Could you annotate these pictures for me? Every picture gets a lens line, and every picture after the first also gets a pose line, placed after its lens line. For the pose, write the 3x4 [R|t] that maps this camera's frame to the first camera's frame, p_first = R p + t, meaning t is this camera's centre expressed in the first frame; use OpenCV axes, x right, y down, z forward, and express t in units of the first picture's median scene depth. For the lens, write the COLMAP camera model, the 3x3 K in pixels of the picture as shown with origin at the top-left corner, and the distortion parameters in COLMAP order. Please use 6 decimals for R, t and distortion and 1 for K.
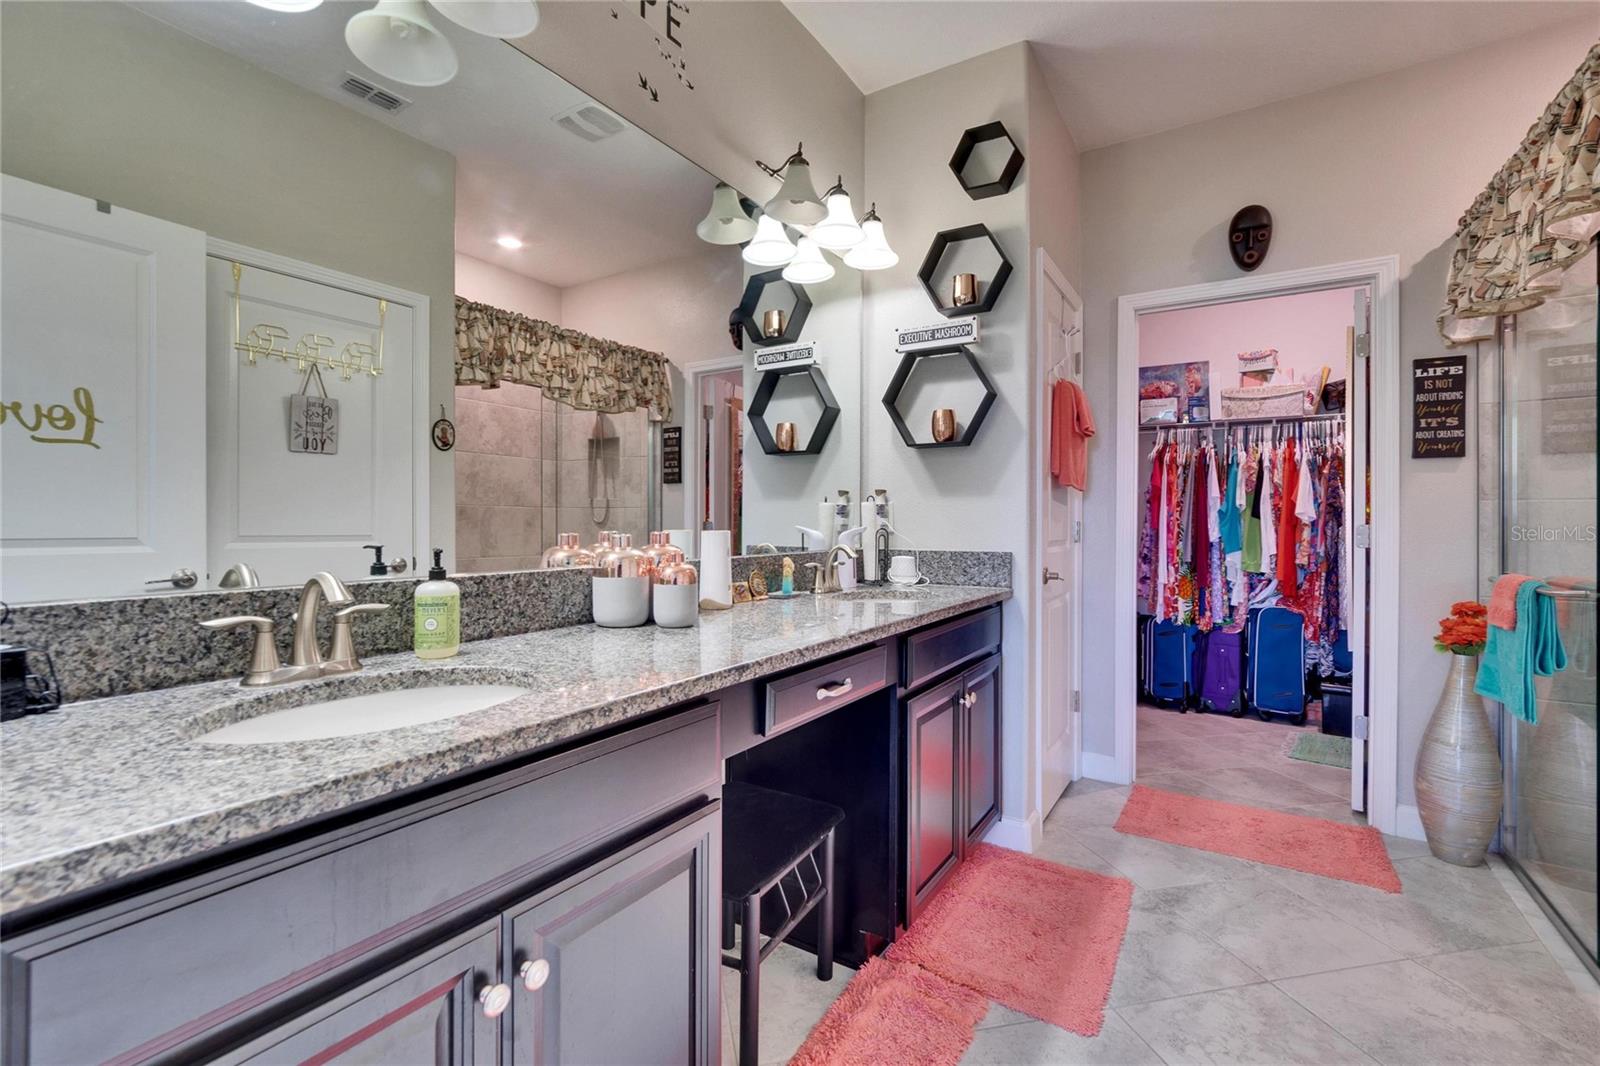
lens RADIAL K [[703.1, 0, 799.3], [0, 703.1, 526.3], [0, 0, 1]] dist [-0.002815, 0.004649]
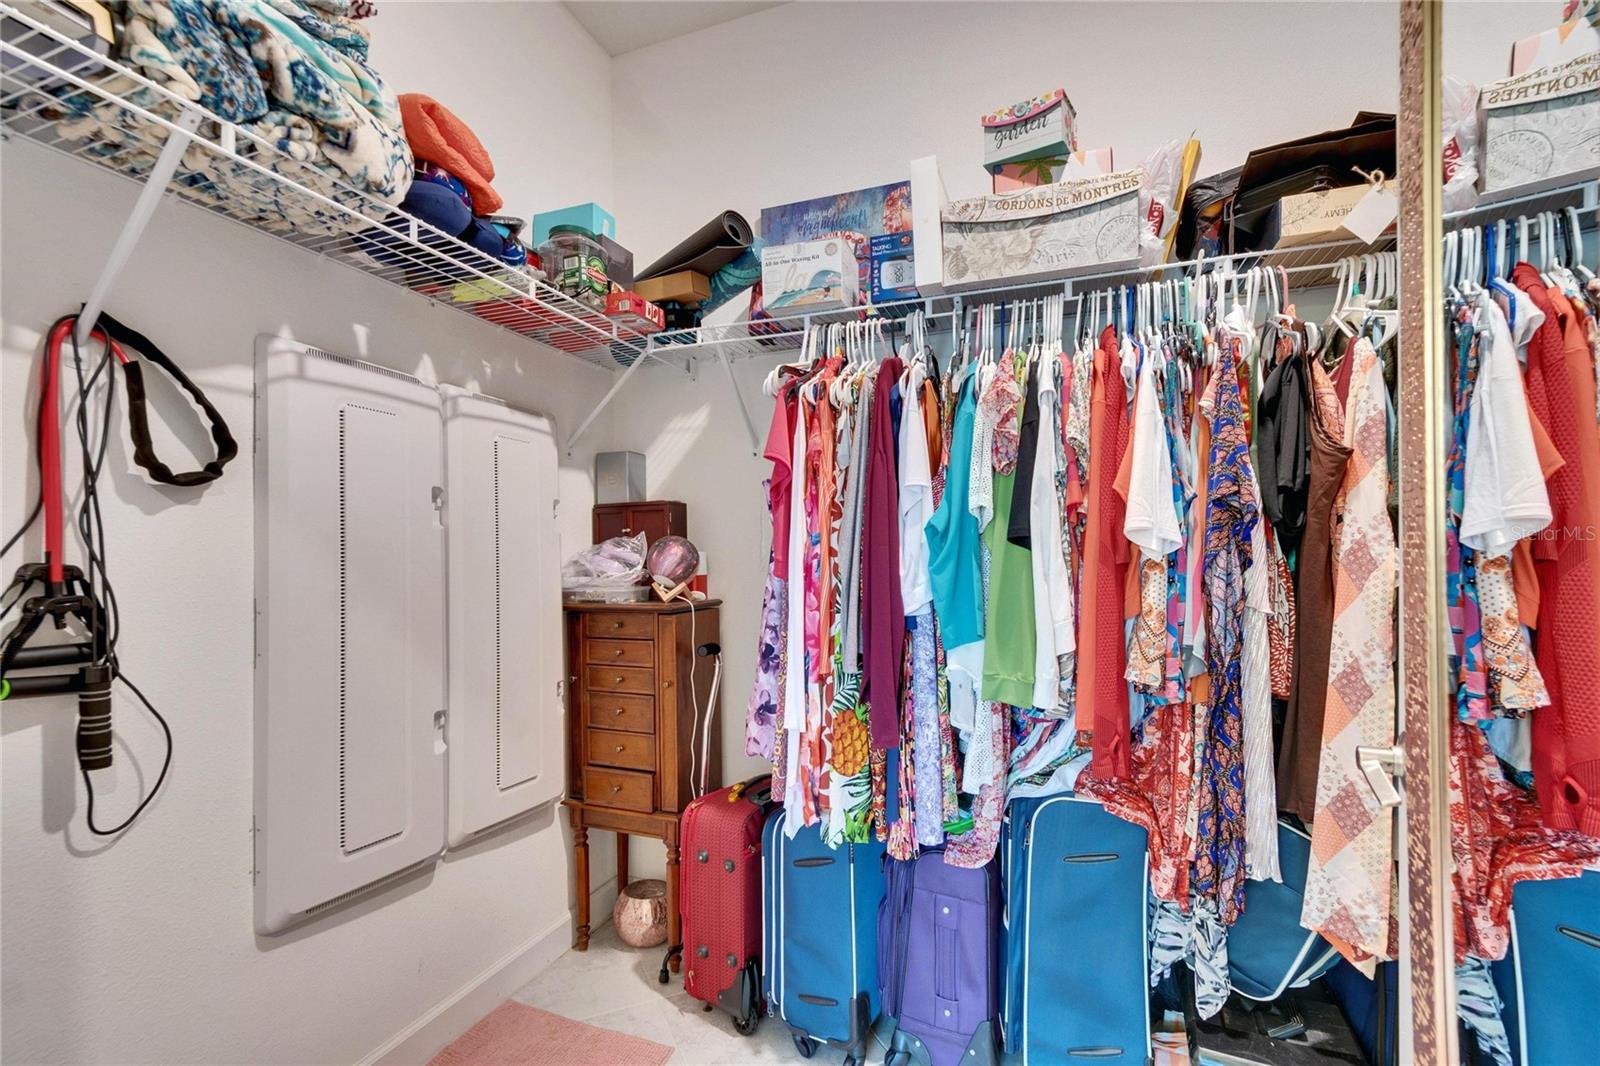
lens RADIAL K [[703.1, 0, 790.6], [0, 703.1, 569.4], [0, 0, 1]] dist [-0.002815, 0.004649]
pose [[0.981233, -0.006275, 0.192726, 0.465770], [0.007160, 0.999967, -0.003896, 0.000250], [-0.192695, 0.005203, 0.981245, 0.674364]]
